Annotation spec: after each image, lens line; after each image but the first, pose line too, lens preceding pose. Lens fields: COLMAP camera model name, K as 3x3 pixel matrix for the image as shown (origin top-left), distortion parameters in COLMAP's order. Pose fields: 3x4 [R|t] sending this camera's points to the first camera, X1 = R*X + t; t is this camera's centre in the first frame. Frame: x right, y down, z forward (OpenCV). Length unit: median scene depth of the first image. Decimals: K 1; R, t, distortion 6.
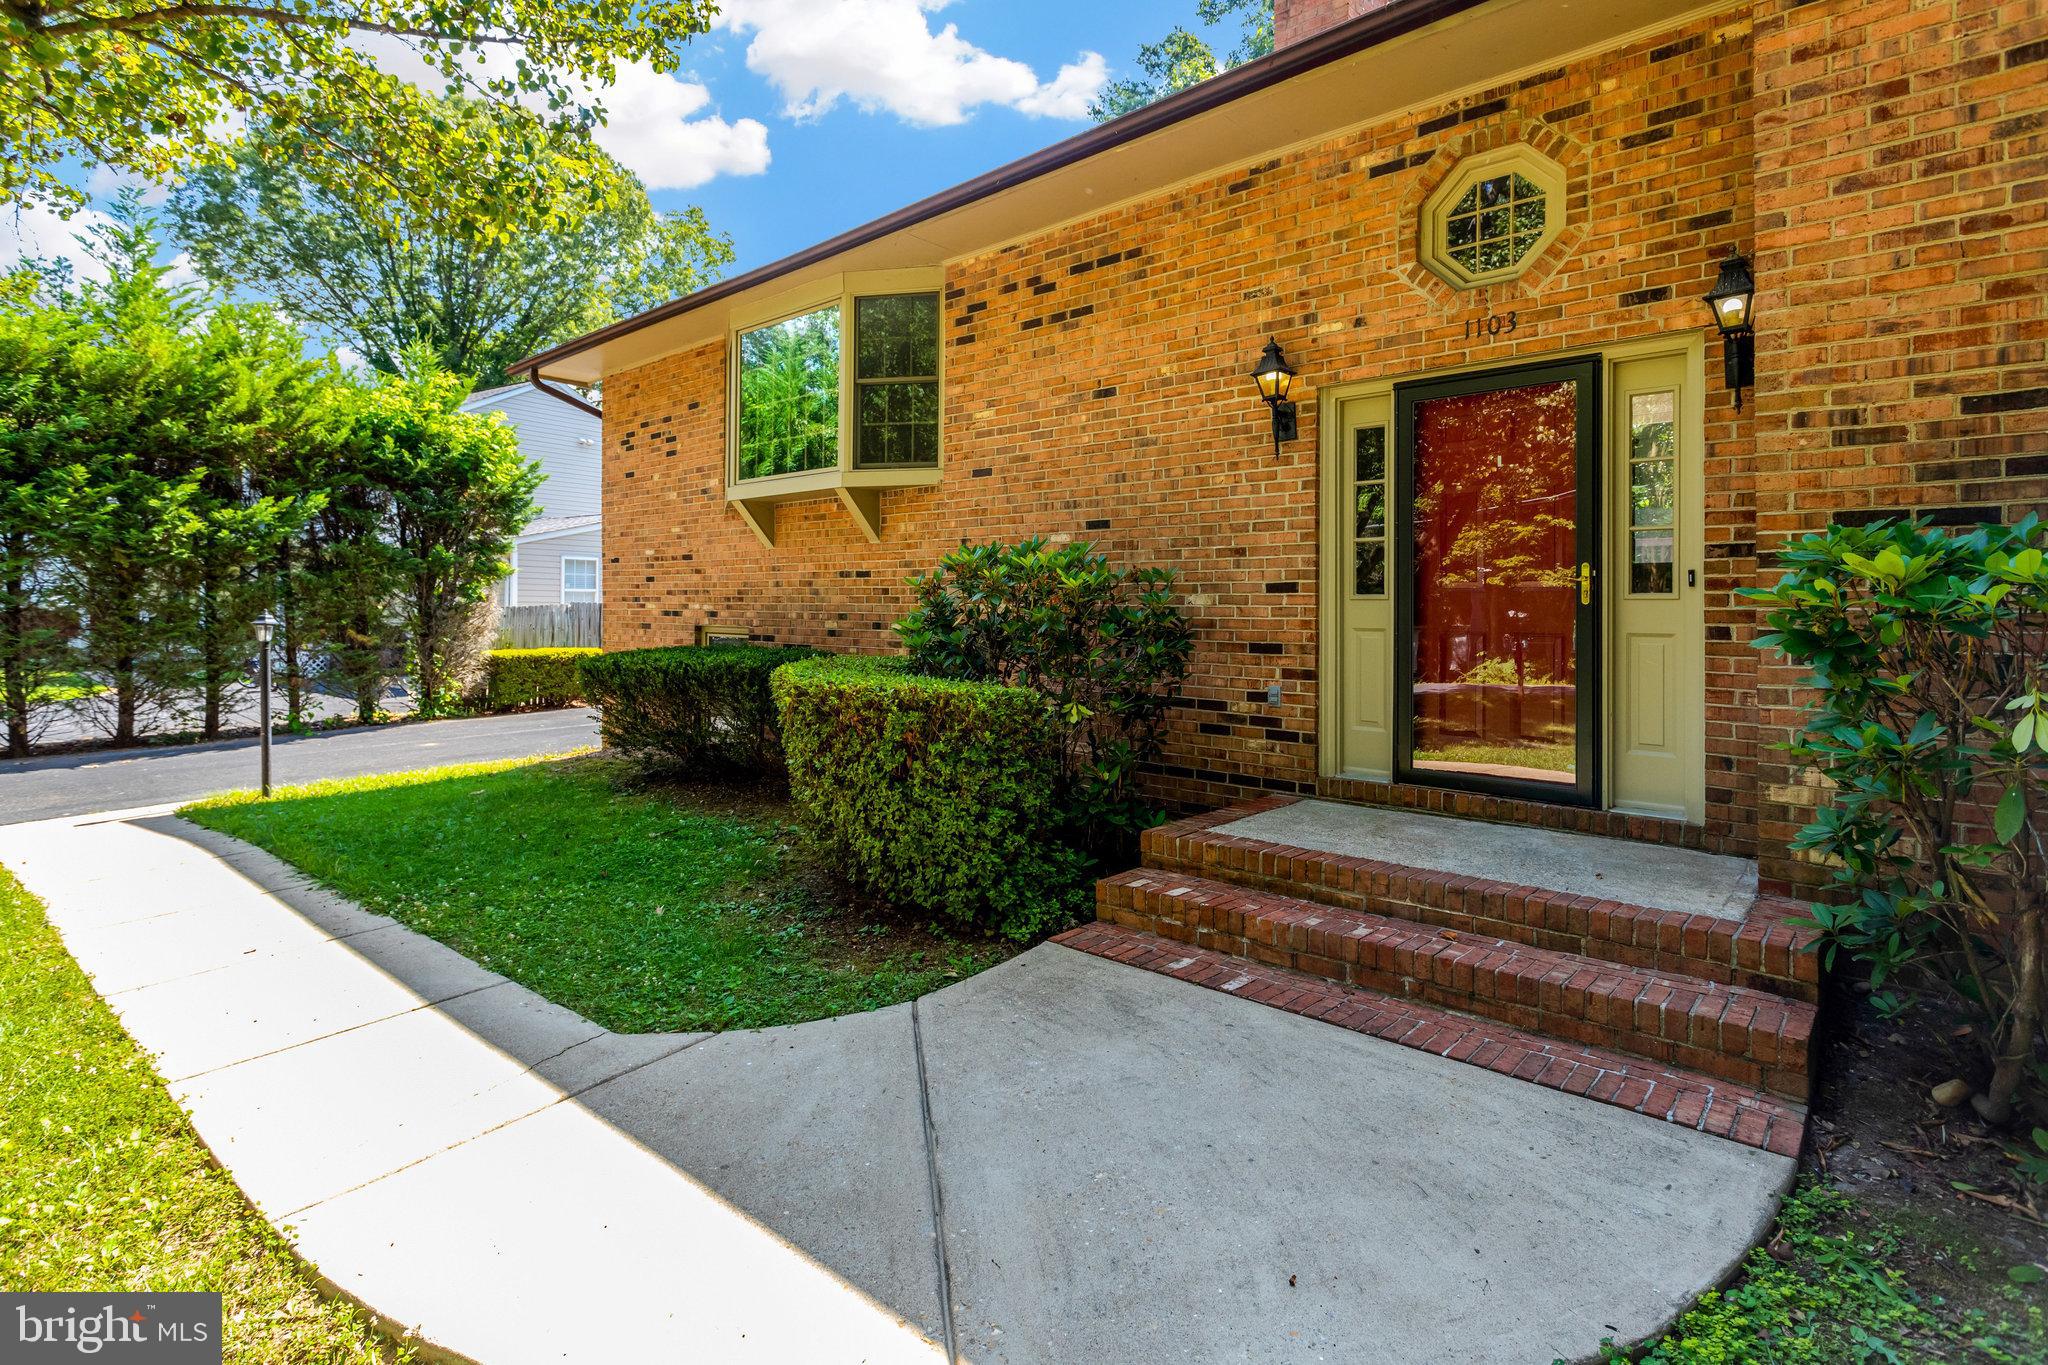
lens RADIAL K [[986.3, 0, 1029.2], [0, 986.3, 611.4], [0, 0, 1]] dist [0.000547, 0.002499]
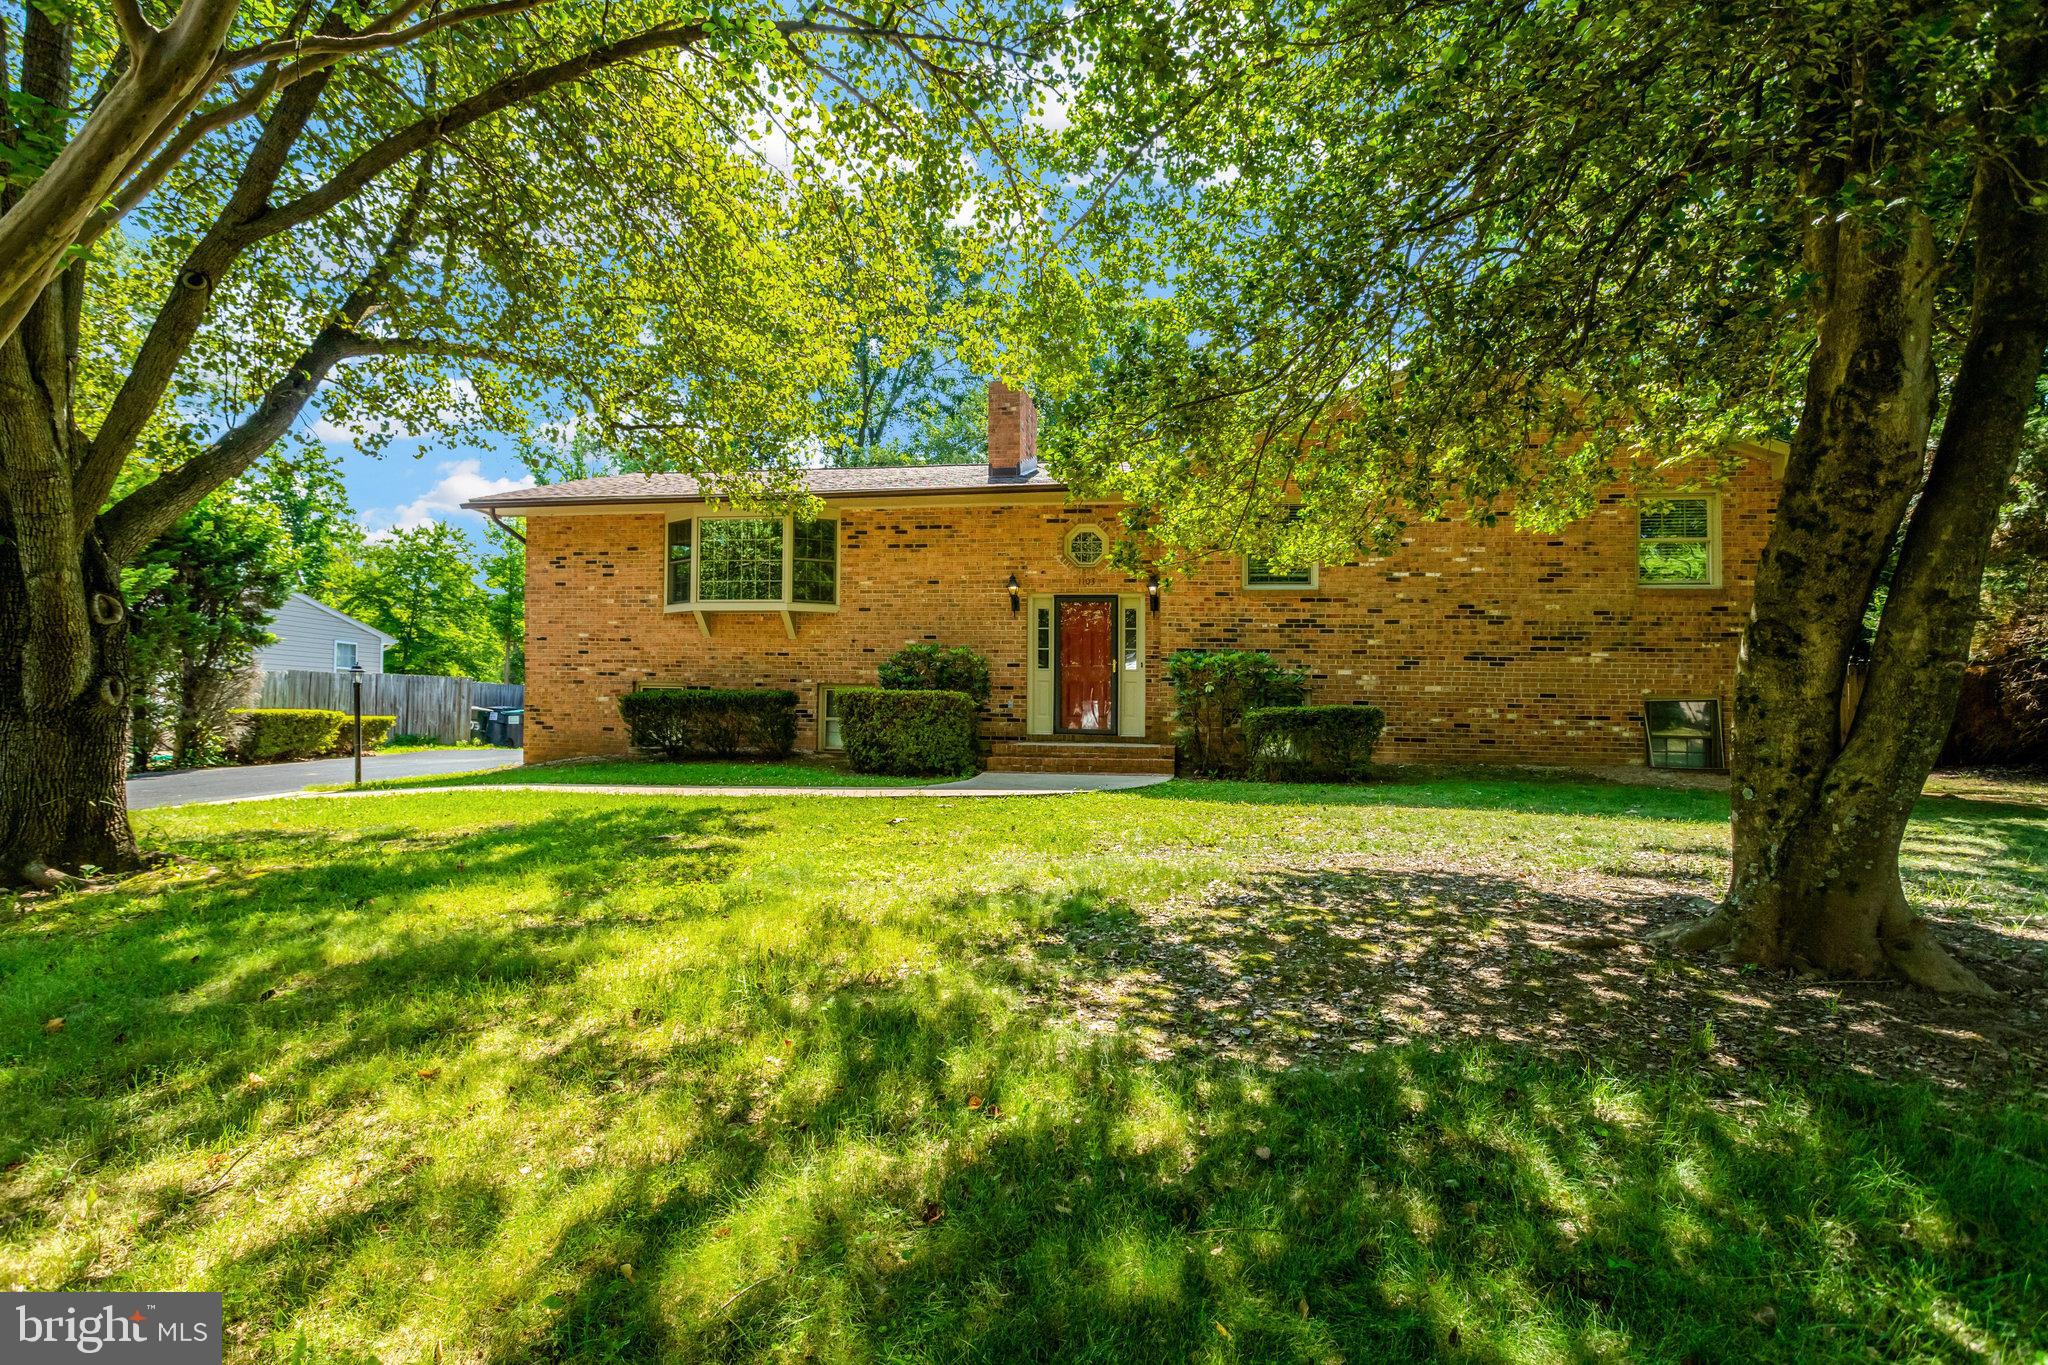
lens RADIAL K [[986.3, 0, 989.6], [0, 986.3, 680.2], [0, 0, 1]] dist [0.000547, 0.002499]
pose [[0.856611, 0.025761, 0.515320, -0.864602], [-0.010676, 0.999424, -0.032213, 0.075785], [-0.515853, 0.022093, 0.856392, -0.928534]]
